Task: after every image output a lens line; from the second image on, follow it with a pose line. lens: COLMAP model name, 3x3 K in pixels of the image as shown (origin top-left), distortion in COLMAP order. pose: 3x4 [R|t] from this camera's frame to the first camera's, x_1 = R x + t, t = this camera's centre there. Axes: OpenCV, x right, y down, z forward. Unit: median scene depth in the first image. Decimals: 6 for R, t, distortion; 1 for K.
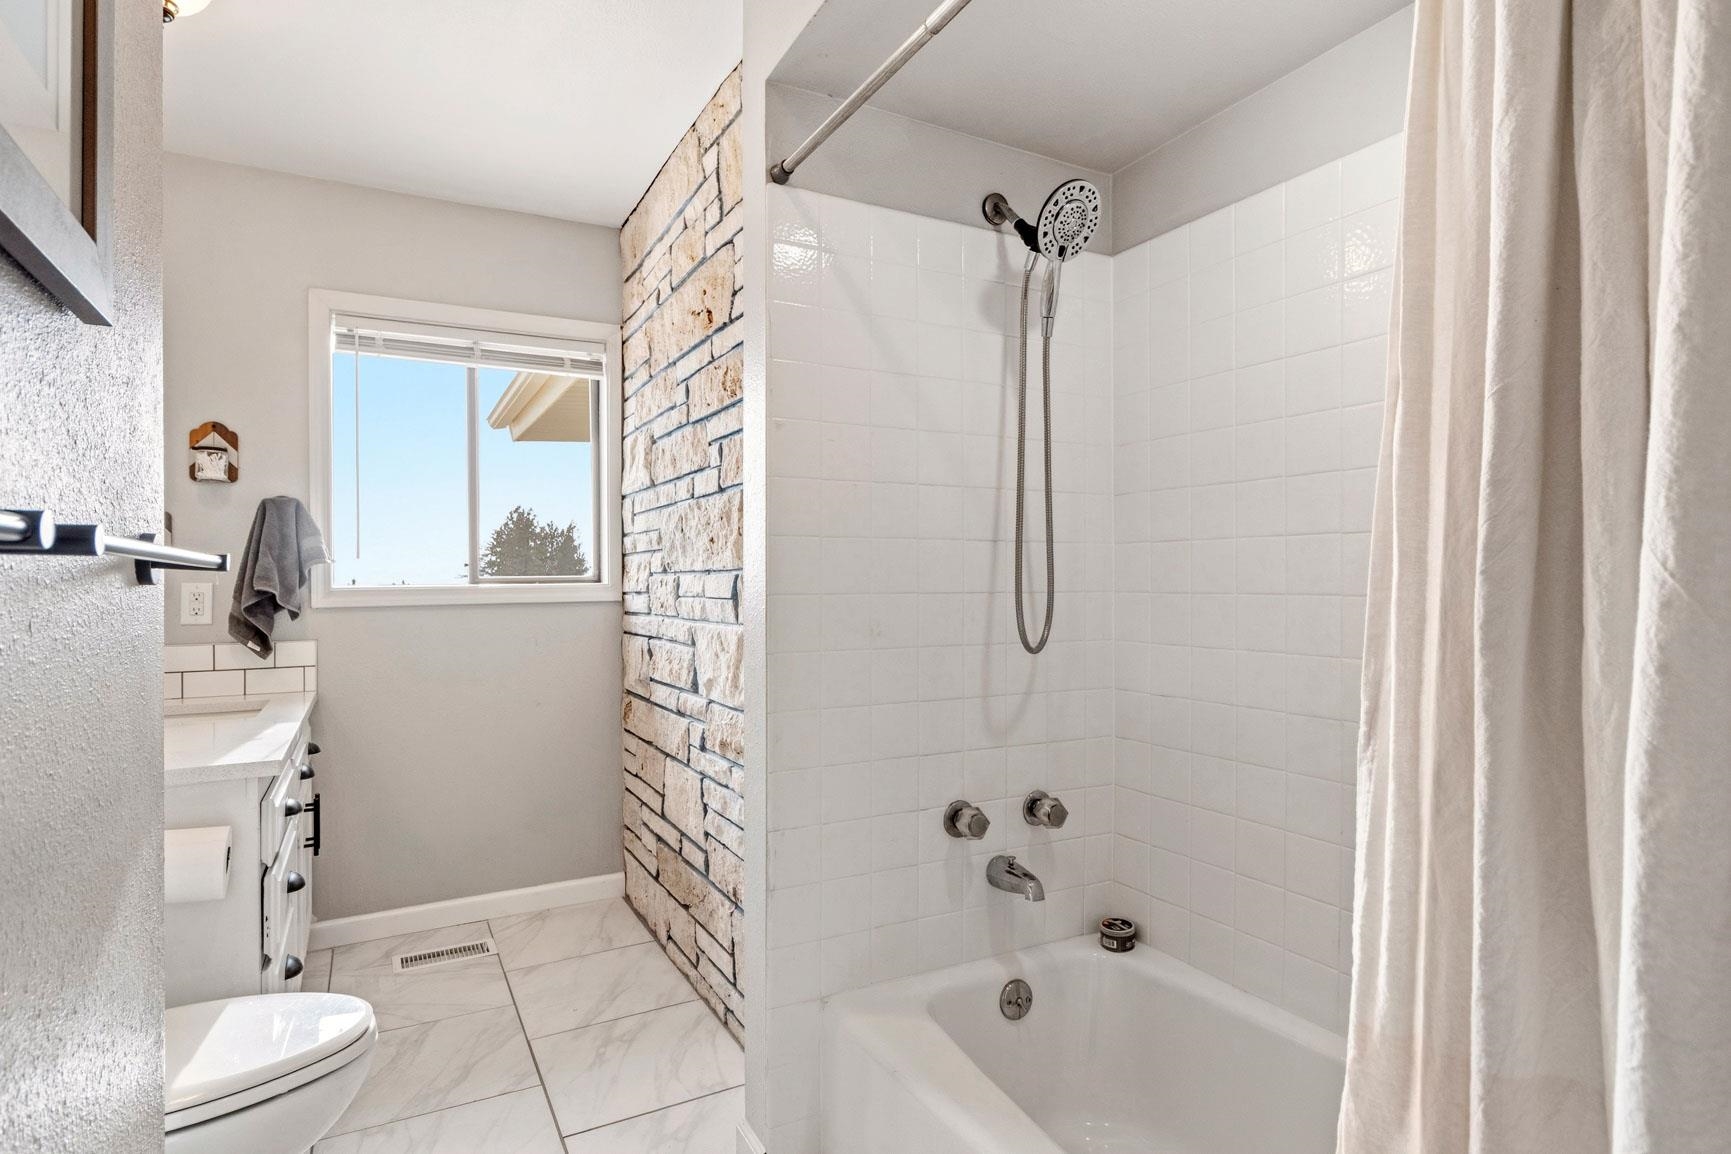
lens RADIAL K [[886.9, 0, 861.9], [0, 886.9, 579.7], [0, 0, 1]] dist [0.000093, 0.000015]
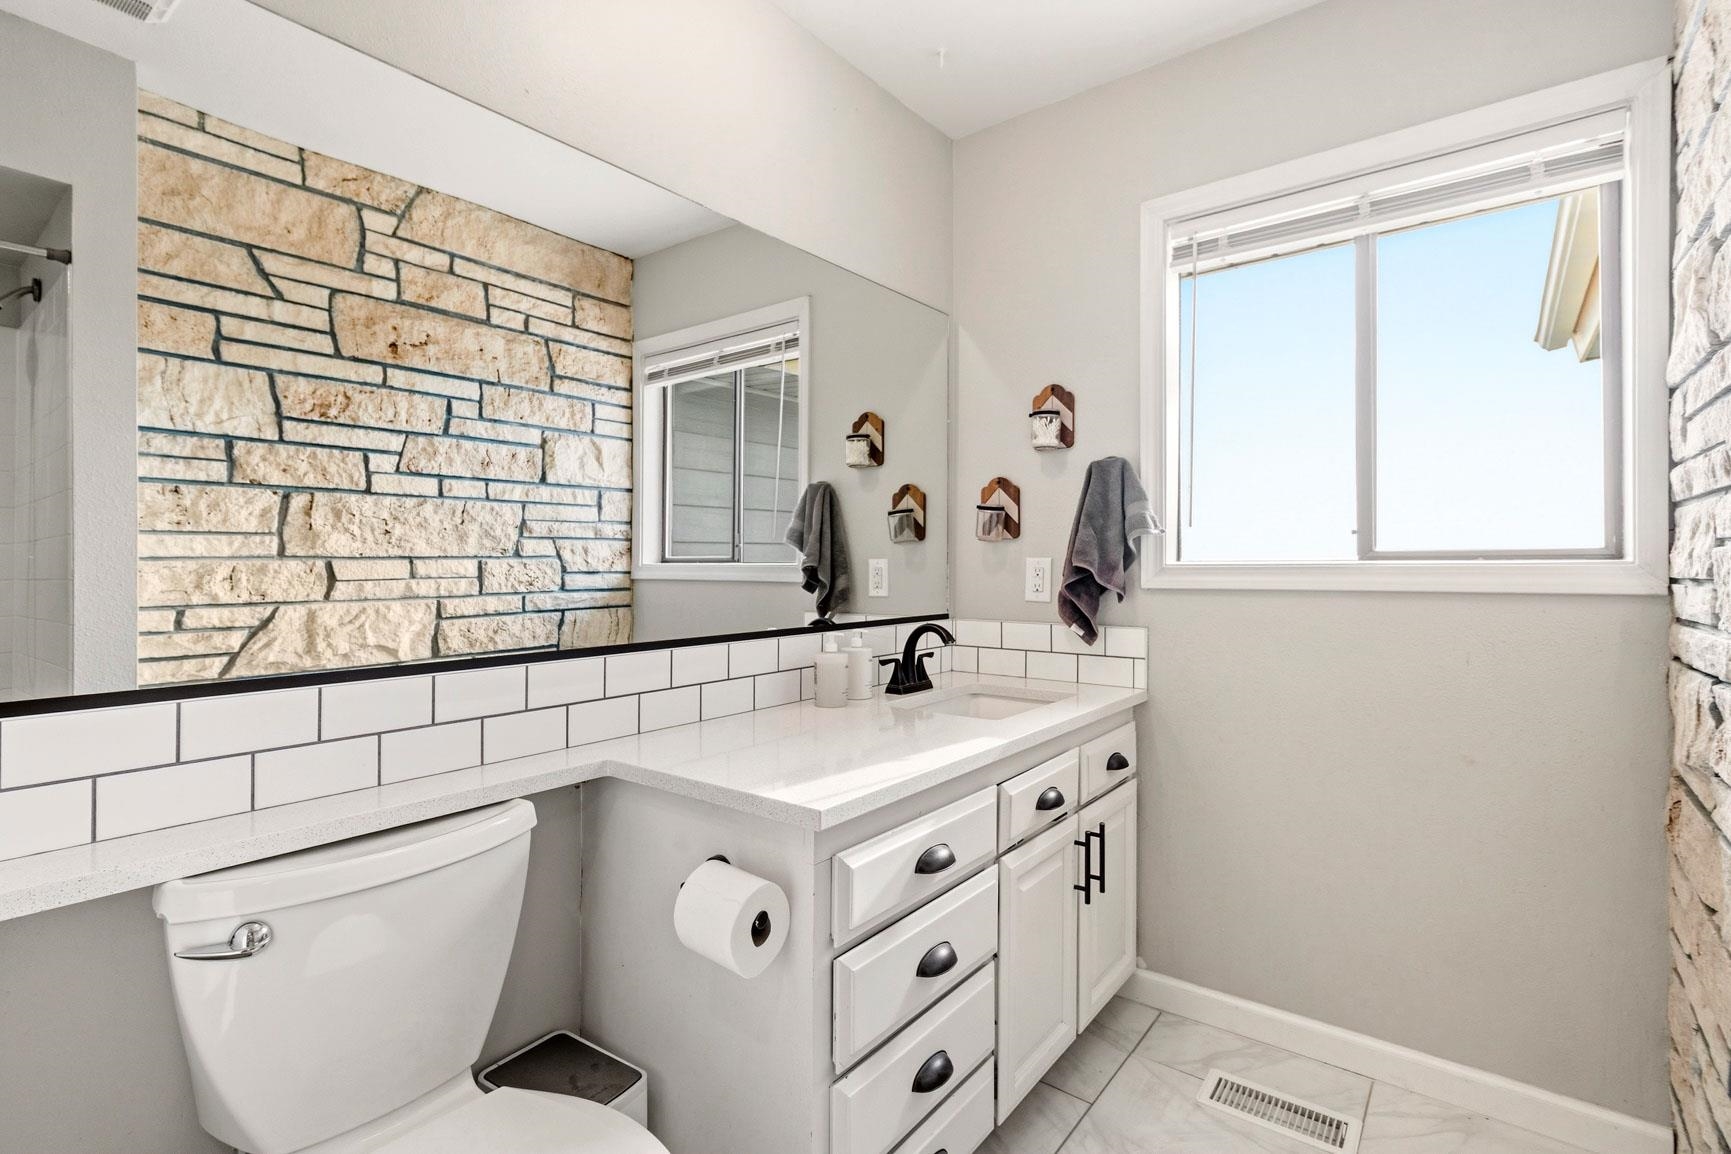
lens RADIAL K [[809.8, 0, 855.0], [0, 809.8, 558.8], [0, 0, 1]] dist [0.001104, -0.001297]
pose [[0.382076, 0.004837, -0.924118, -0.023944], [0.003807, 0.999970, 0.006808, -0.002183], [0.924123, -0.006119, 0.382046, 0.462411]]
